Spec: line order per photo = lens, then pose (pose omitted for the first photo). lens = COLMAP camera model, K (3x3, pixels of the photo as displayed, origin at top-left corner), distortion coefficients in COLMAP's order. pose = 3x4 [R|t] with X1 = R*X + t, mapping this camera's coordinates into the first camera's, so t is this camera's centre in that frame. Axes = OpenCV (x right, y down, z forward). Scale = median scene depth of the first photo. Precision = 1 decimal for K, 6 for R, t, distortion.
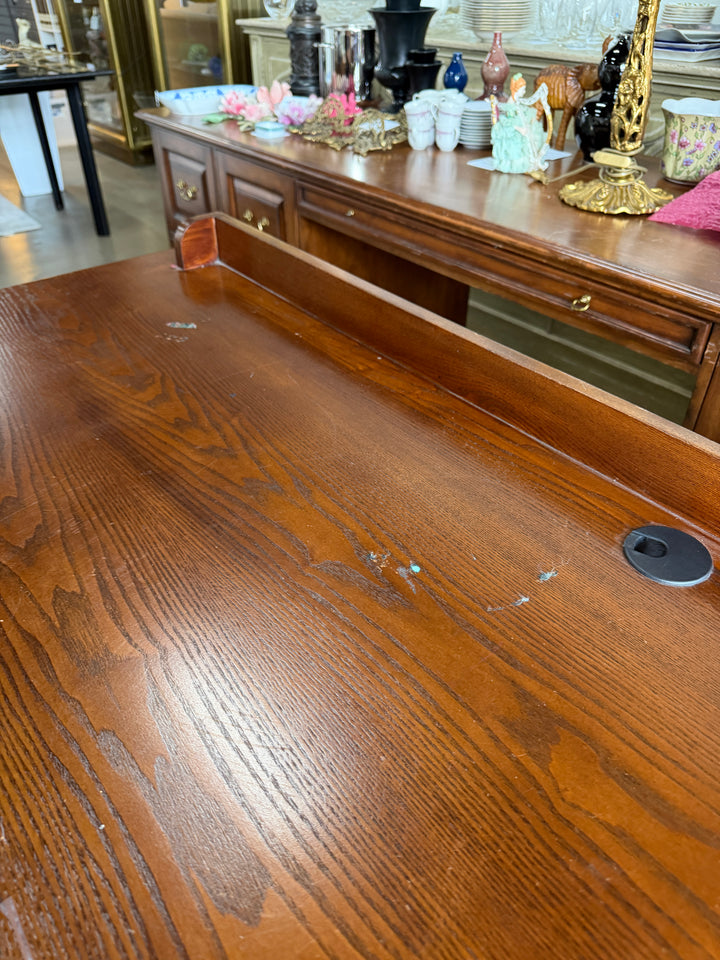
lens RADIAL K [[690.8, 0, 360.0], [0, 690.8, 480.0], [0, 0, 1]] dist [-0.024124, 0.000991]
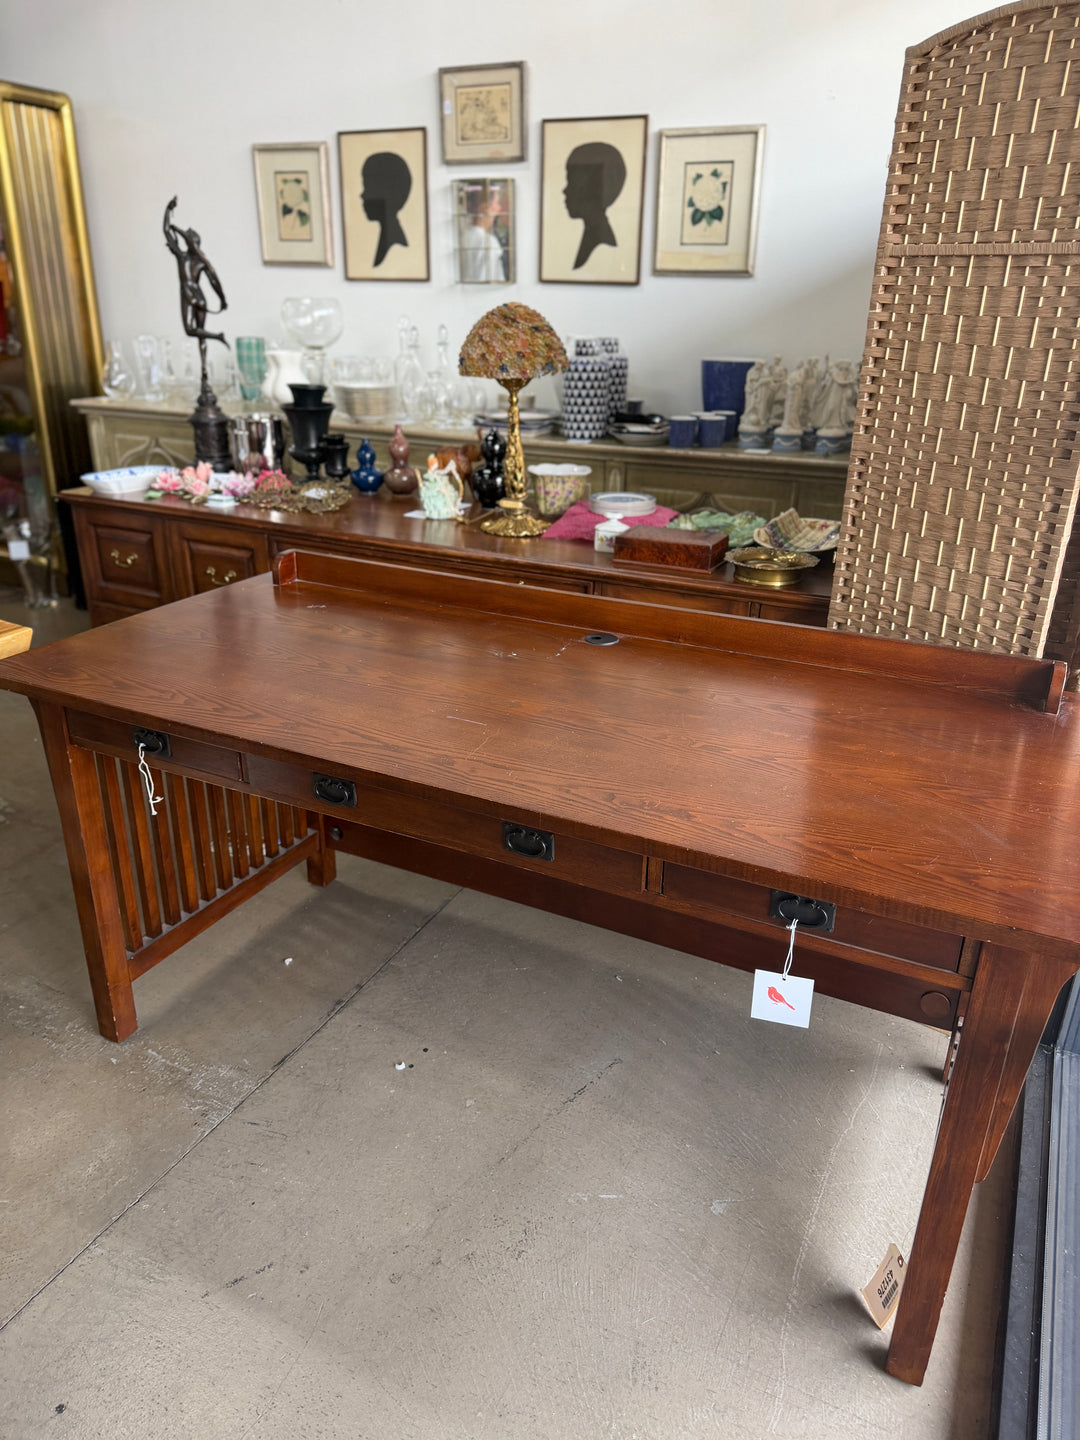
lens RADIAL K [[1013.2, 0, 540.0], [0, 1013.2, 720.0], [0, 0, 1]] dist [0.062863, -0.075158]
pose [[0.902628, -0.145960, 0.404918, -0.516158], [0.241915, 0.950135, -0.196774, 0.419928], [-0.356006, 0.275570, 0.892928, -0.851959]]
